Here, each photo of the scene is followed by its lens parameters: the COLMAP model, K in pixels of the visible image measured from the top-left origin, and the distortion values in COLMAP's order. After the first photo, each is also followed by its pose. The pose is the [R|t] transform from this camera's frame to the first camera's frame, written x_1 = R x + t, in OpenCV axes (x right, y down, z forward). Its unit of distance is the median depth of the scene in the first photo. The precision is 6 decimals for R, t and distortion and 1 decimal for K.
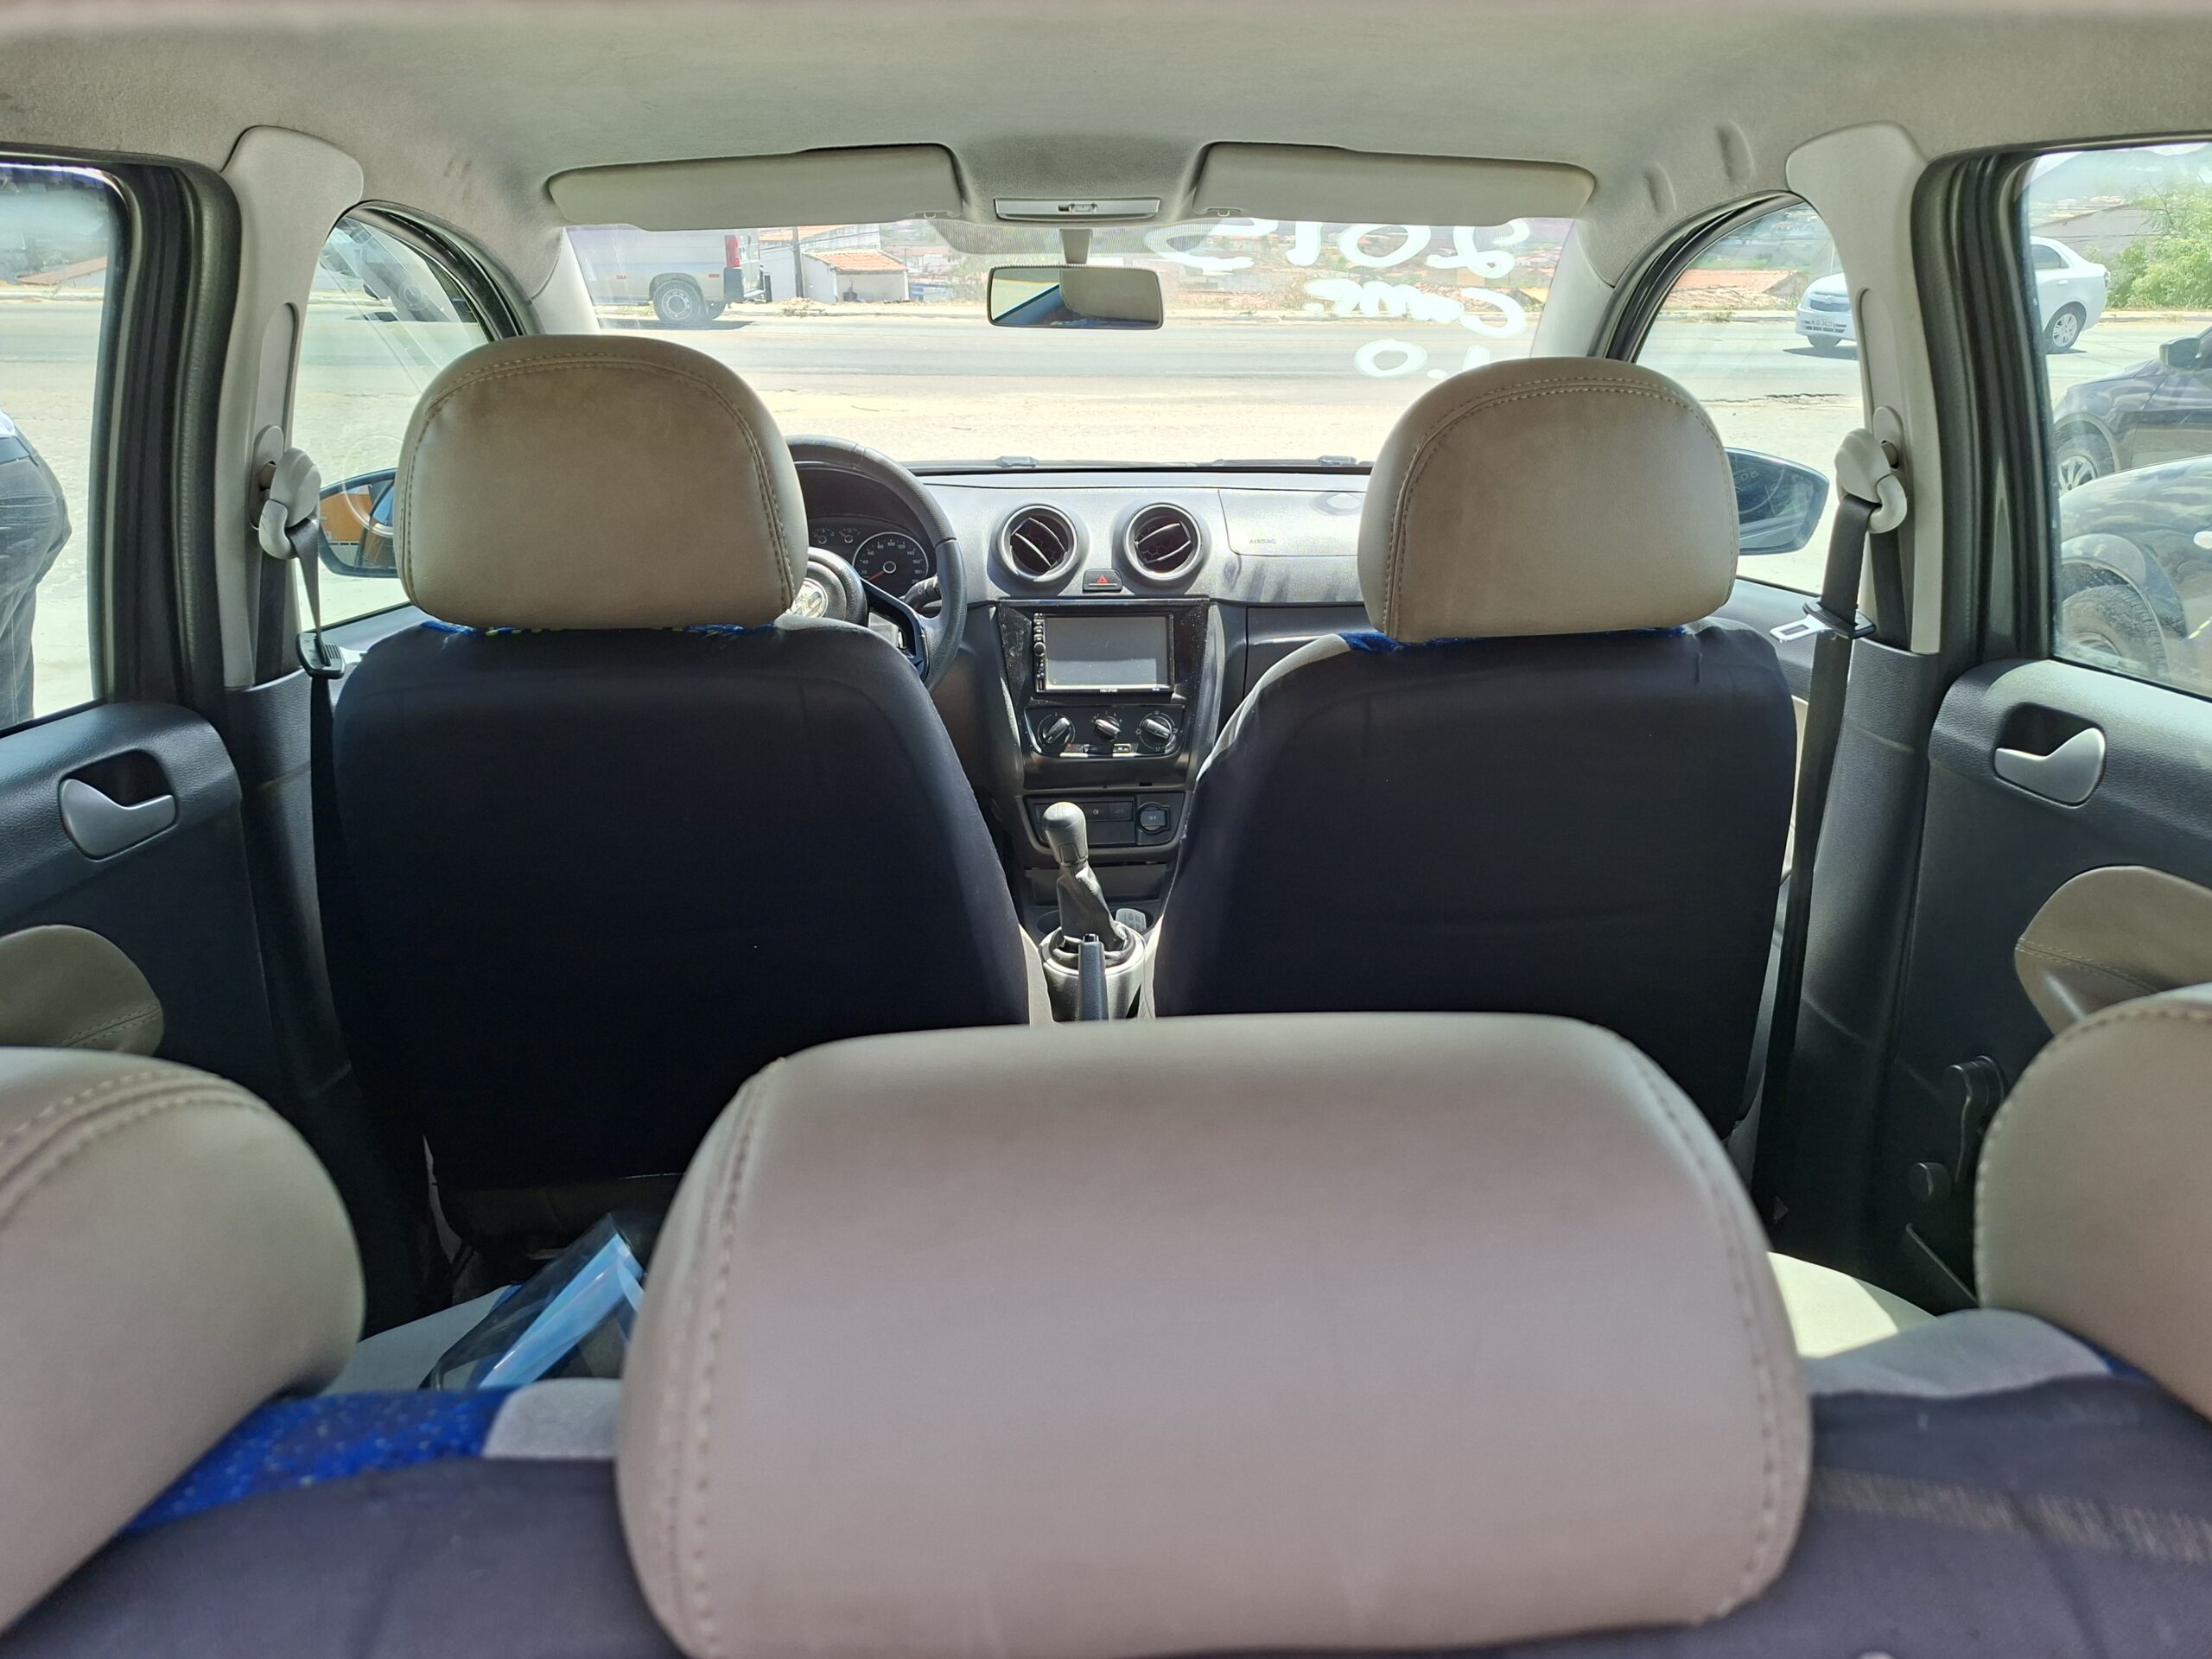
lens RADIAL K [[1532.7, 0, 1138.2], [0, 1532.7, 820.3], [0, 0, 1]] dist [0.048281, -0.049562]
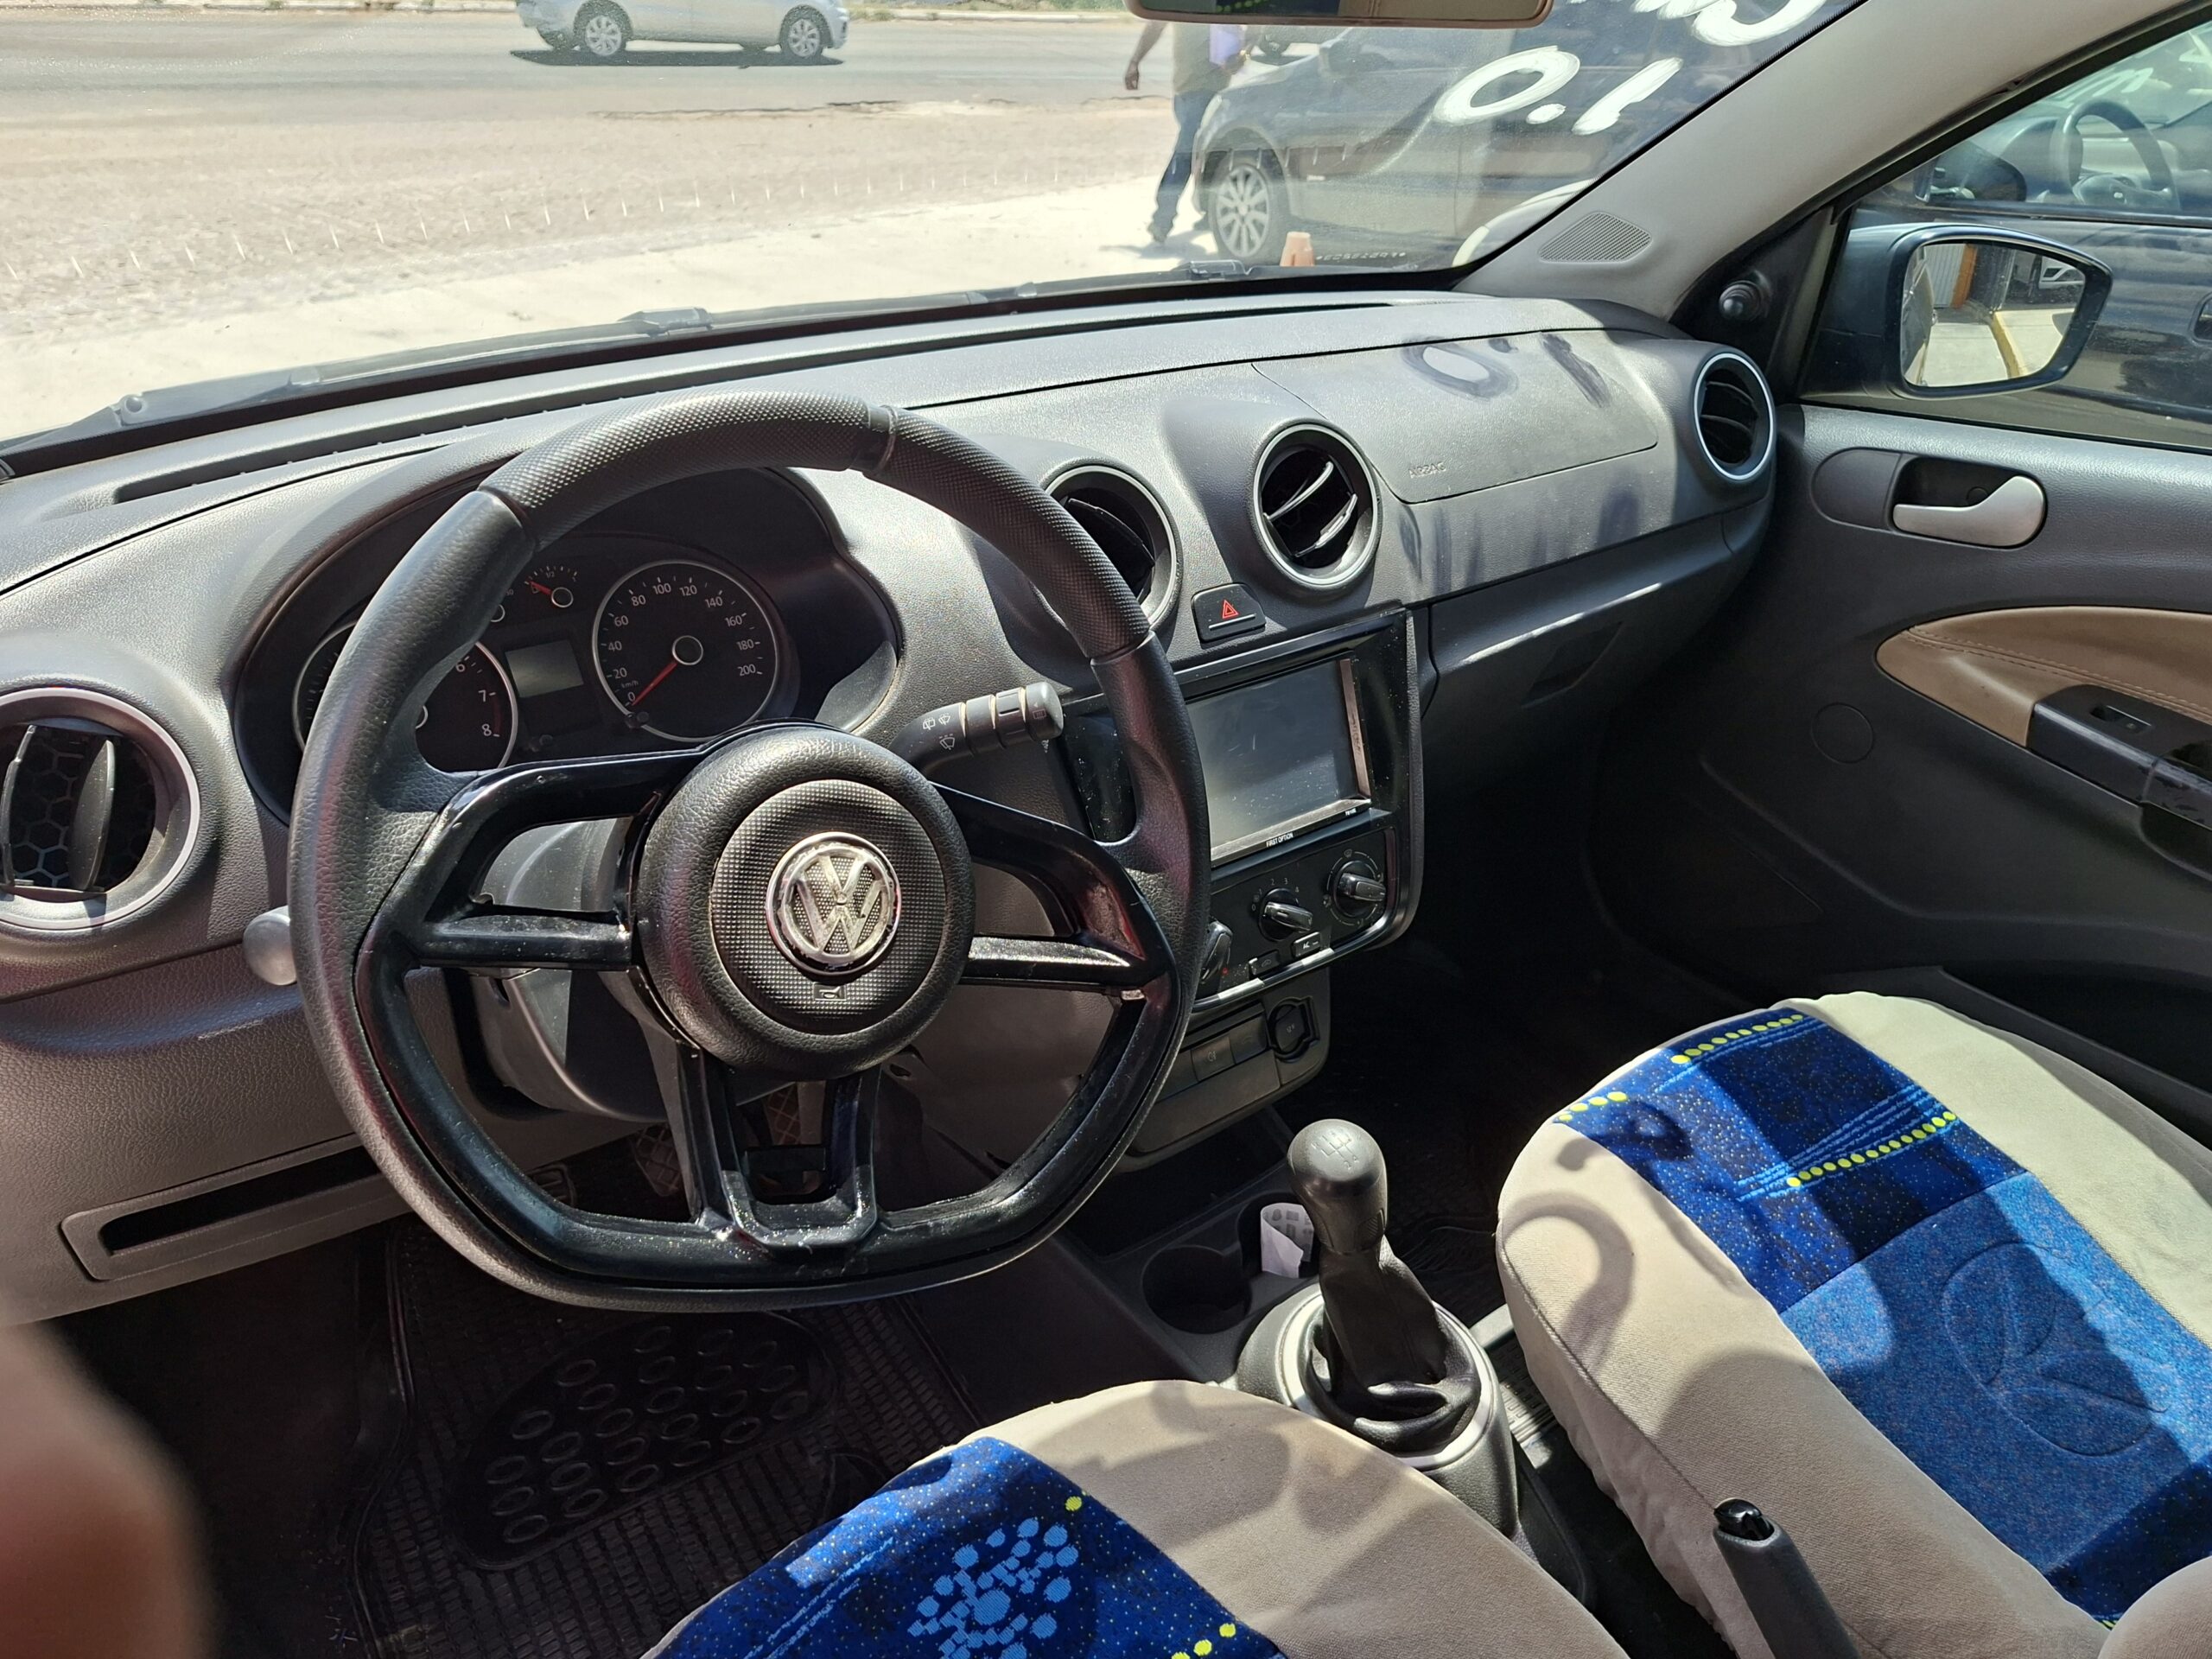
lens RADIAL K [[1532.7, 0, 1138.2], [0, 1532.7, 820.3], [0, 0, 1]] dist [0.048281, -0.049562]
pose [[0.828694, -0.251405, 0.500062, -0.290152], [0.165480, 0.963554, 0.210192, -0.196855], [-0.534680, -0.091435, 0.840093, 0.622941]]
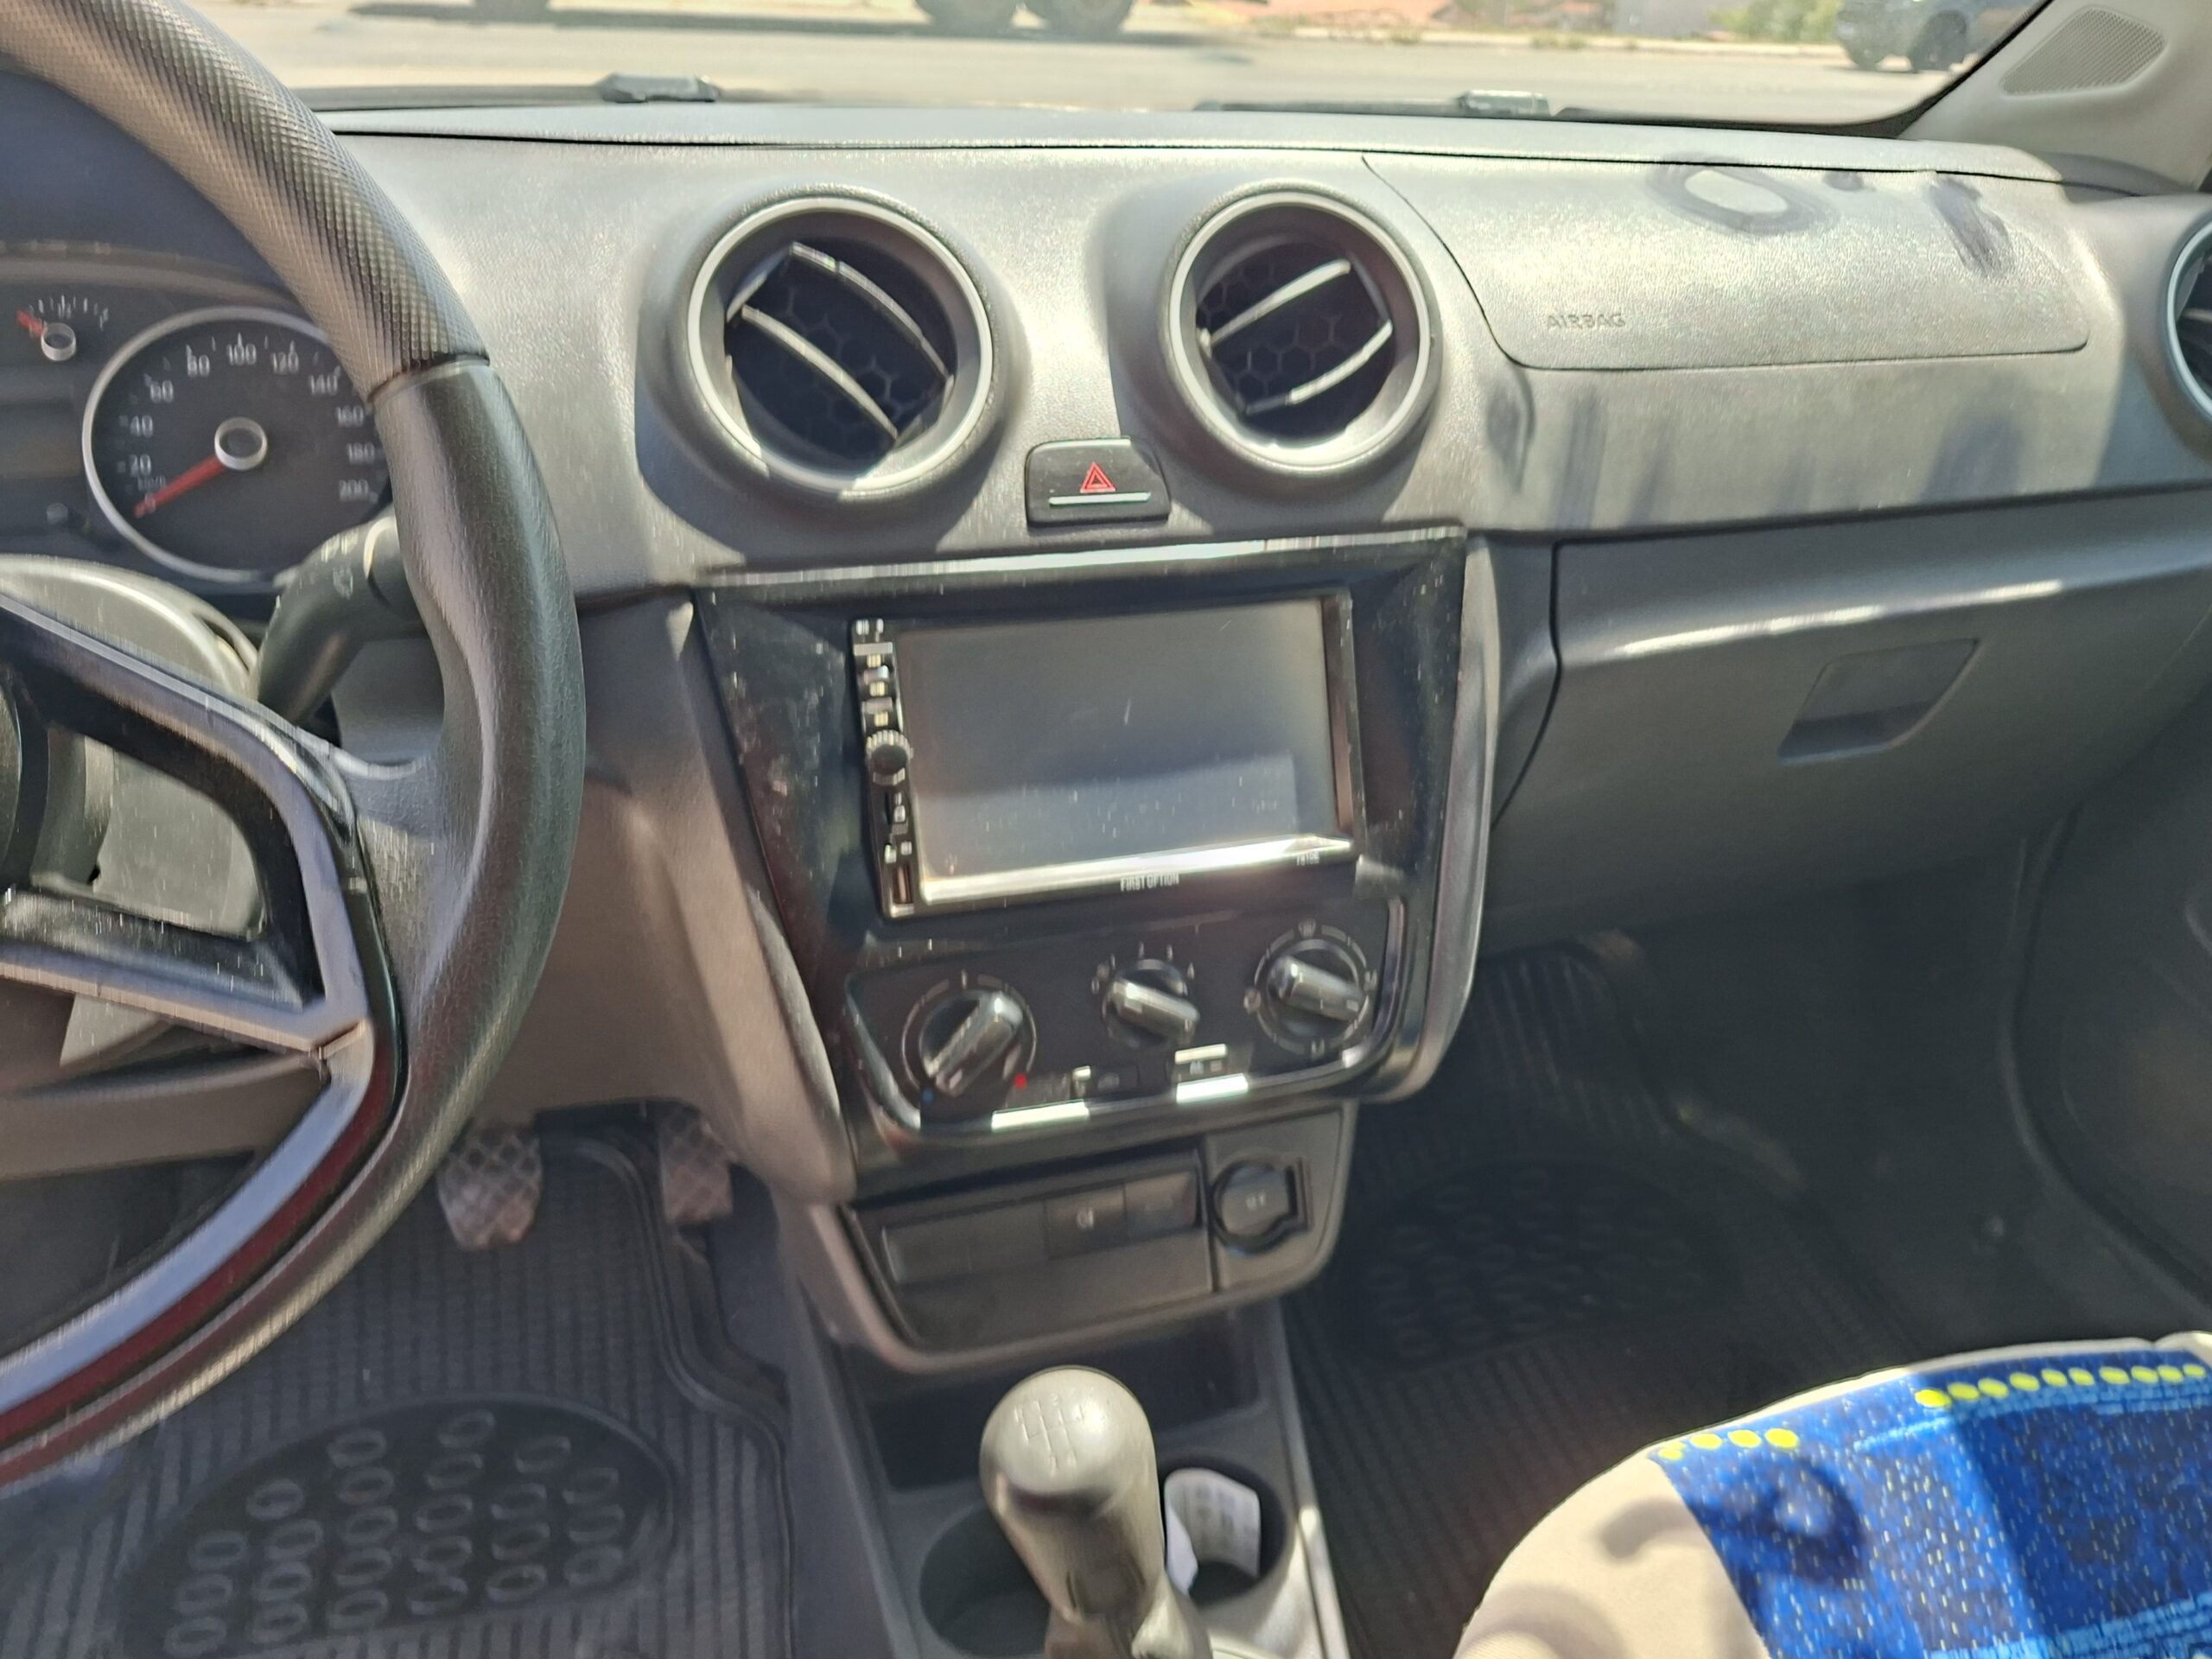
lens RADIAL K [[1668.0, 0, 1252.2], [0, 1668.0, 858.0], [0, 0, 1]] dist [0.042753, -0.050367]
pose [[0.962872, -0.100983, 0.250360, -0.077104], [0.065316, 0.986992, 0.146903, -0.132200], [-0.261938, -0.125097, 0.956943, 0.700407]]
